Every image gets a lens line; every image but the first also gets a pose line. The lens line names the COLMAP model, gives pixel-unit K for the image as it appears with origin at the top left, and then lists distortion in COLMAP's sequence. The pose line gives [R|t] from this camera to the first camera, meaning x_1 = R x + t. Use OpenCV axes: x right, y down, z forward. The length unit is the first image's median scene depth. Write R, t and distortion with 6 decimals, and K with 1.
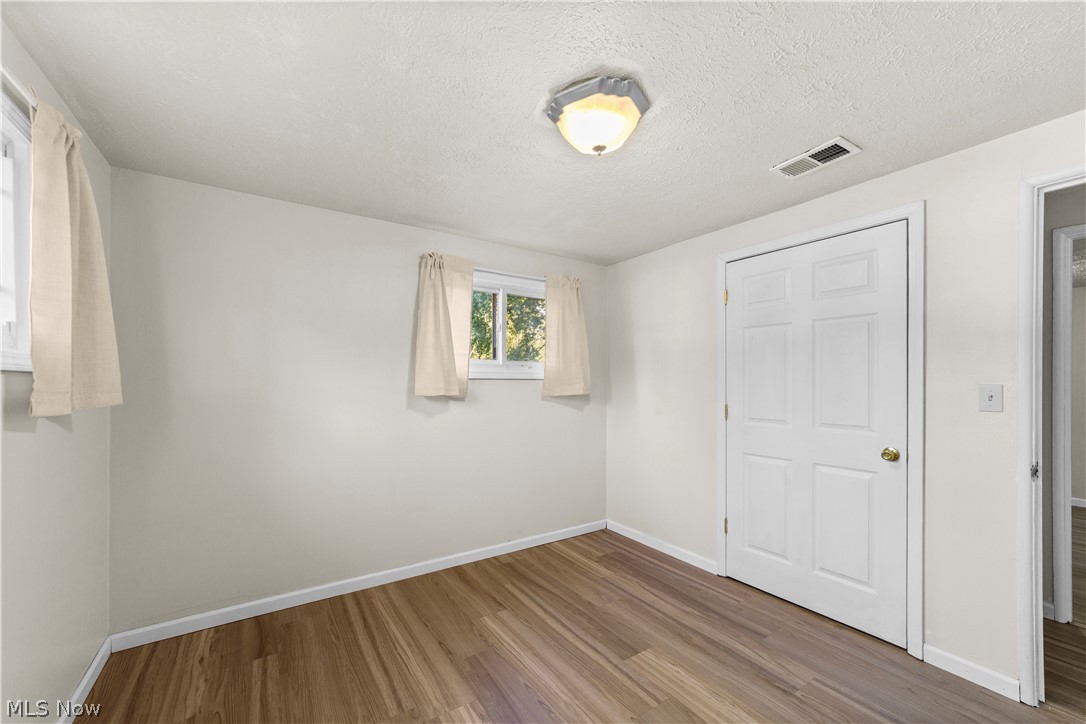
lens RADIAL K [[421.0, 0, 534.4], [0, 421.0, 378.2], [0, 0, 1]] dist [-0.019160, 0.010466]
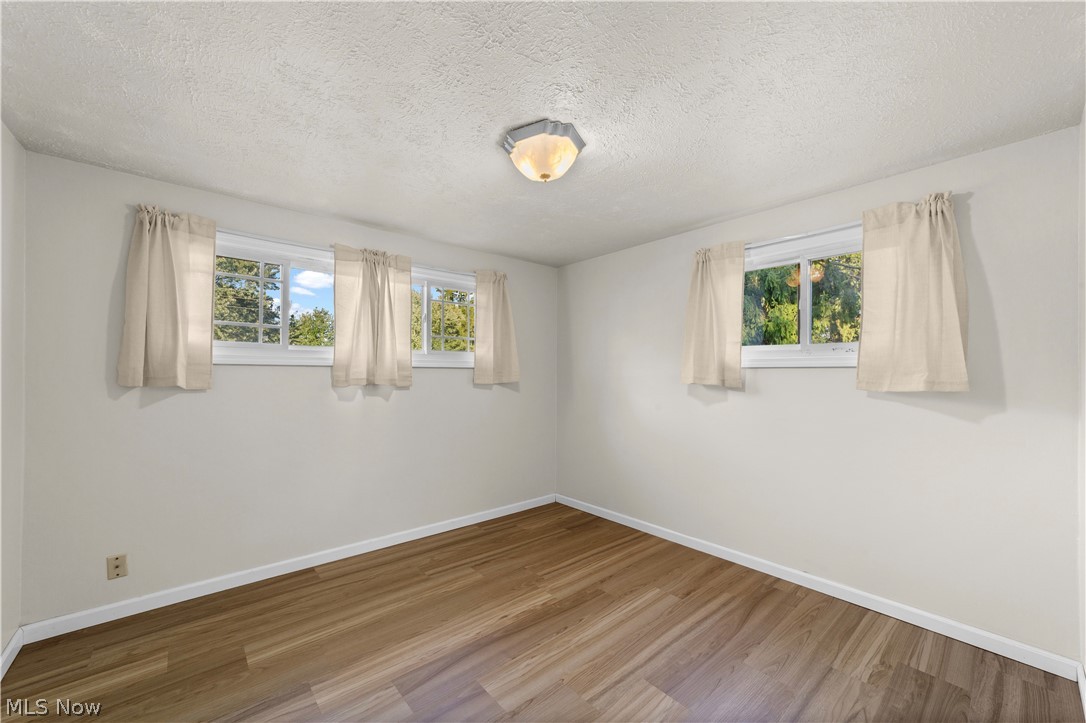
lens RADIAL K [[417.7, 0, 536.3], [0, 417.7, 365.3], [0, 0, 1]] dist [-0.000750, 0.000427]
pose [[0.127715, -0.018490, -0.991639, 0.890183], [0.011419, 0.999787, -0.017171, 0.008591], [0.991745, -0.009131, 0.127899, 0.538666]]
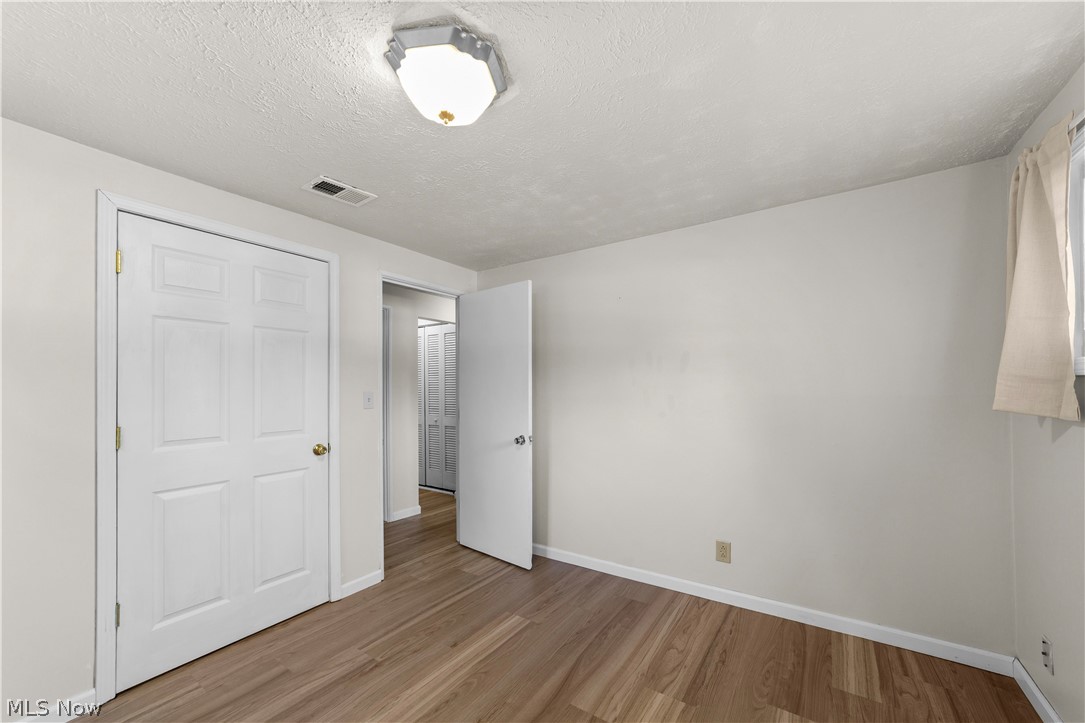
lens RADIAL K [[425.6, 0, 535.9], [0, 425.6, 382.9], [0, 0, 1]] dist [-0.003049, -0.000044]
pose [[-0.381301, 0.013661, 0.924350, -0.467136], [-0.002242, 0.999874, -0.015702, 0.004943], [-0.924448, -0.008060, -0.381223, 0.776112]]
